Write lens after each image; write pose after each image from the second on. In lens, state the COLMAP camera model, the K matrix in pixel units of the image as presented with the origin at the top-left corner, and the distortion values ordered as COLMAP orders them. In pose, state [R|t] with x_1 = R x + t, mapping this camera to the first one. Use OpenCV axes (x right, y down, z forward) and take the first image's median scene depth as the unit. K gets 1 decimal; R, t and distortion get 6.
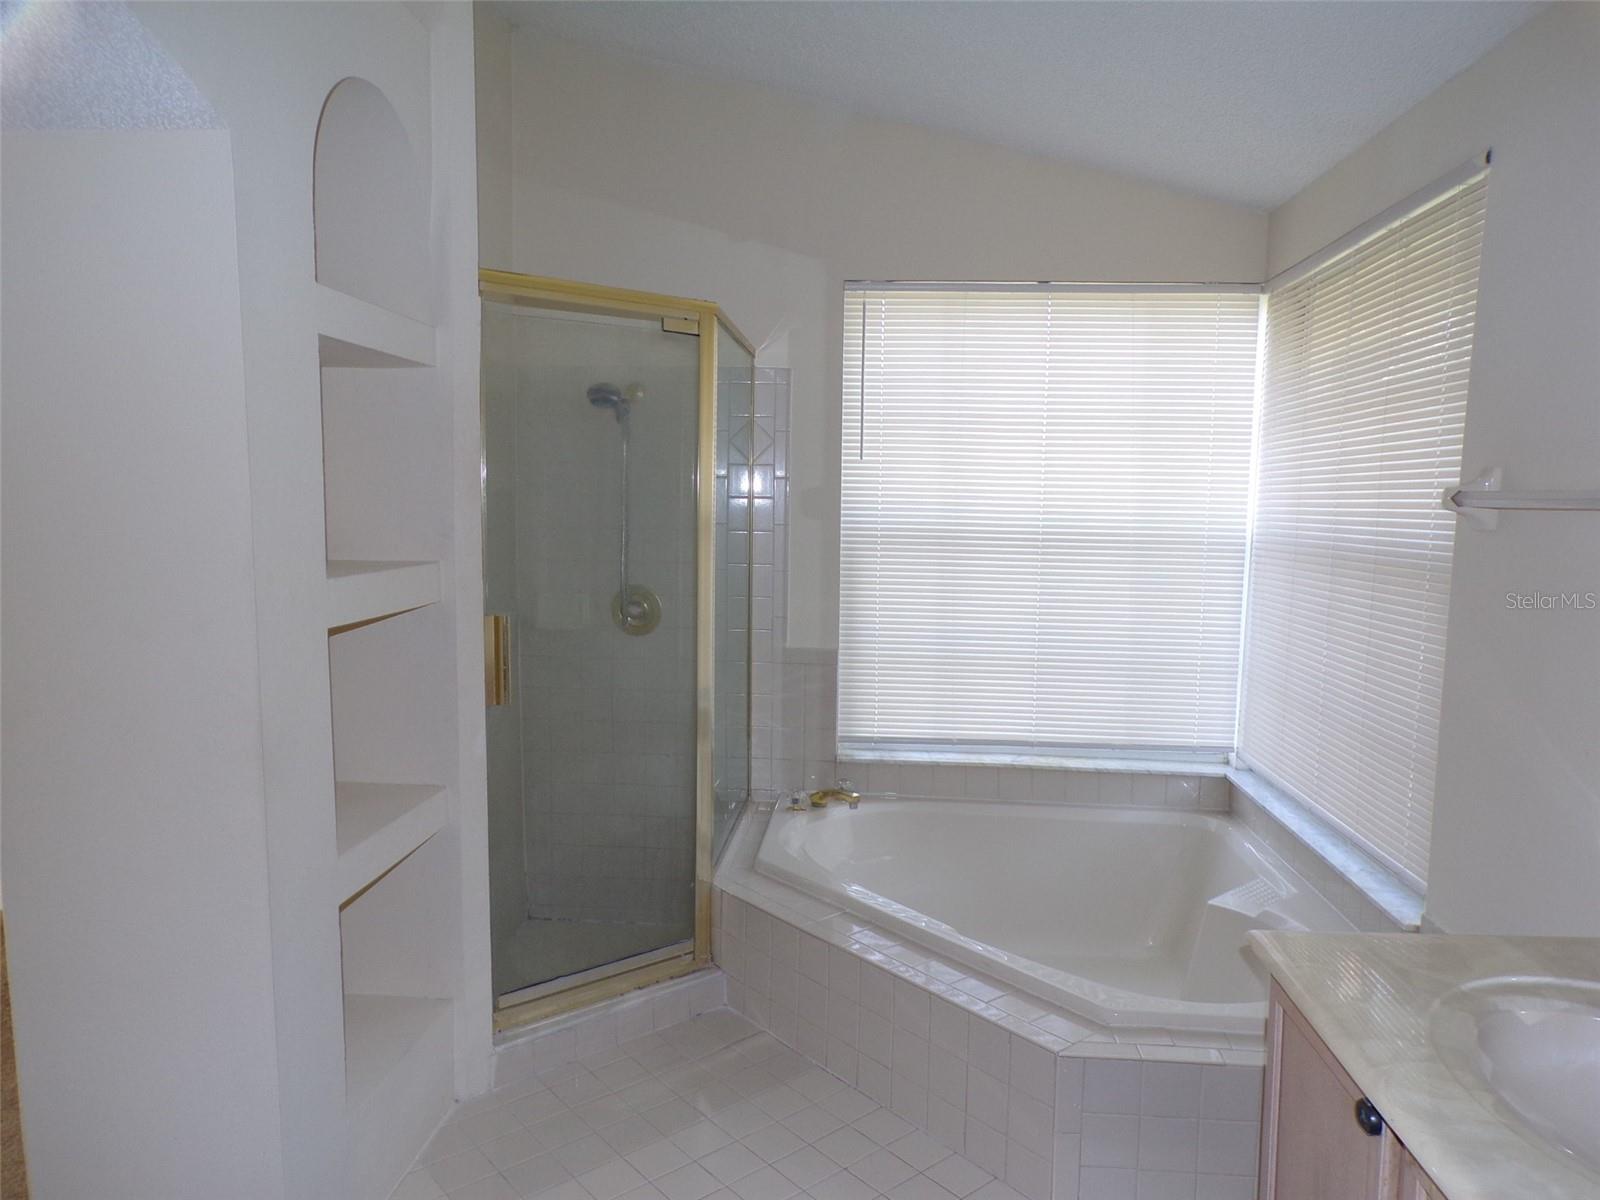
lens RADIAL K [[1111.7, 0, 800.0], [0, 1111.7, 600.0], [0, 0, 1]] dist [0.000255, 0.000402]
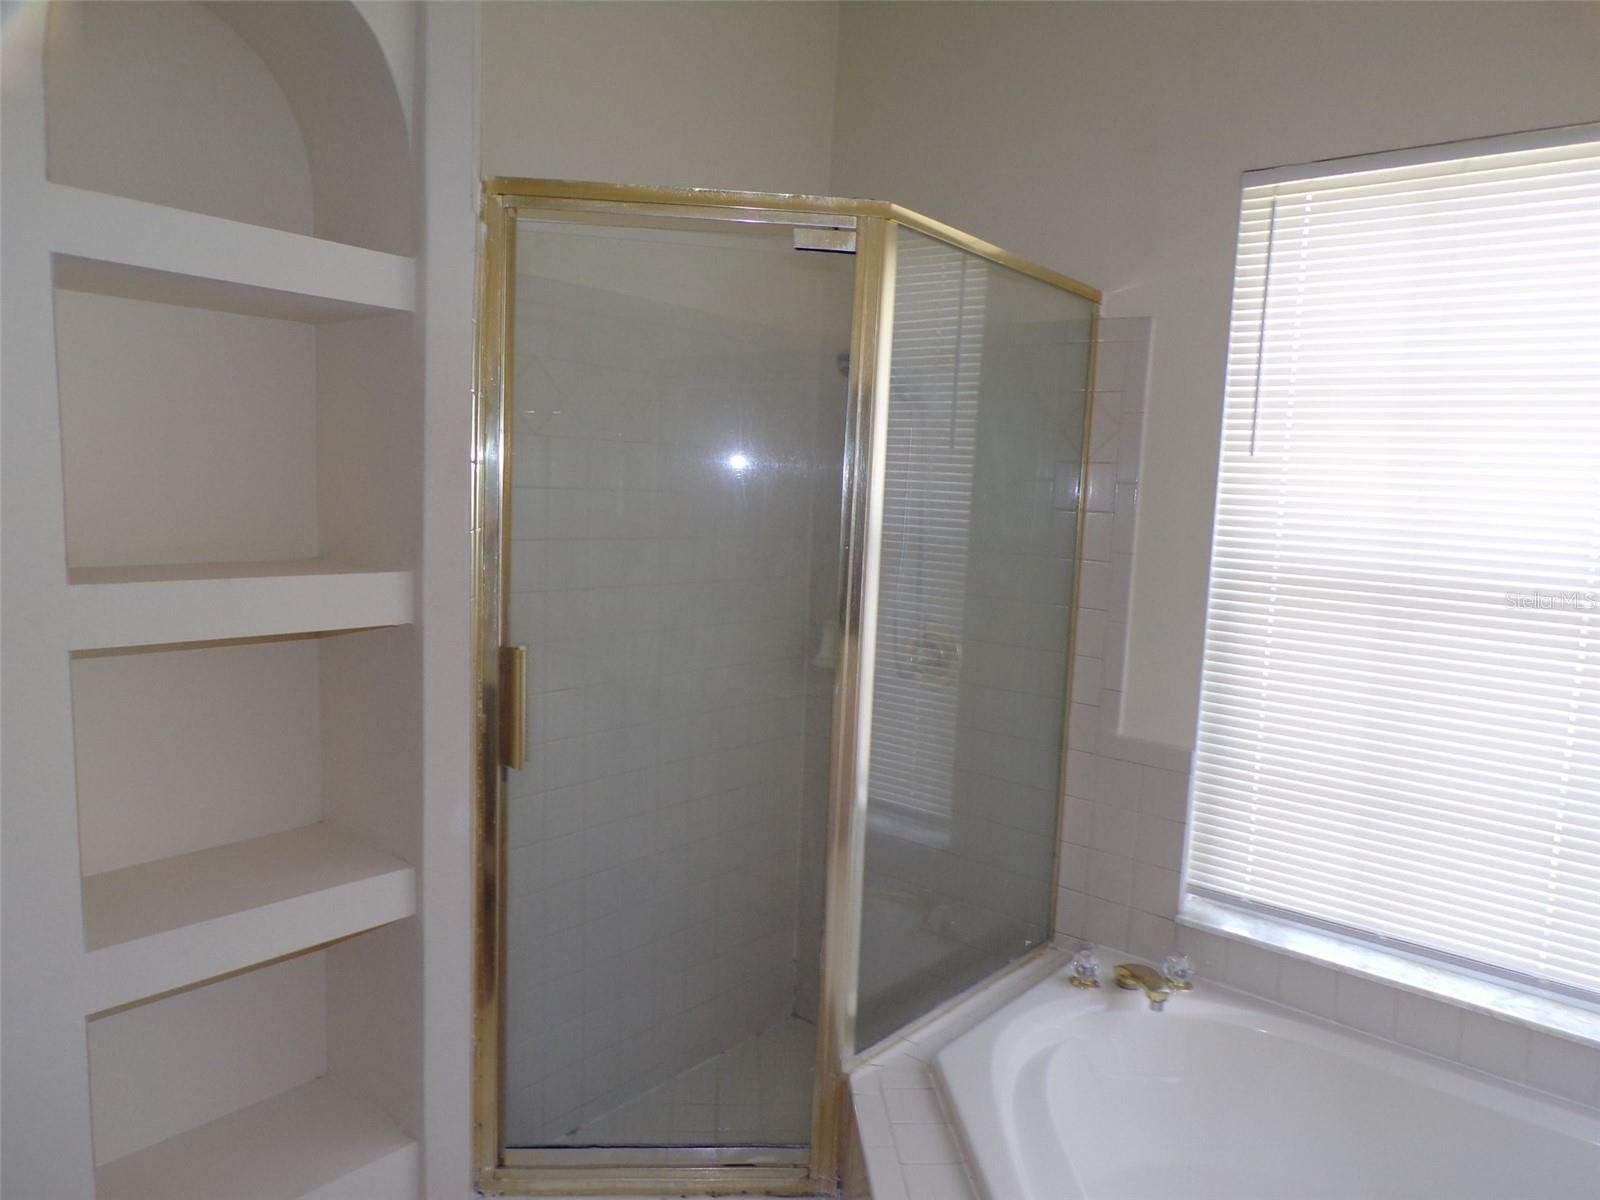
lens RADIAL K [[1062.7, 0, 800.0], [0, 1062.7, 600.0], [0, 0, 1]] dist [-0.011586, -0.003305]
pose [[0.812473, 0.084420, -0.576854, 0.199558], [-0.089442, 0.995796, 0.019755, -0.034802], [0.576096, 0.035544, 0.816609, 0.371261]]
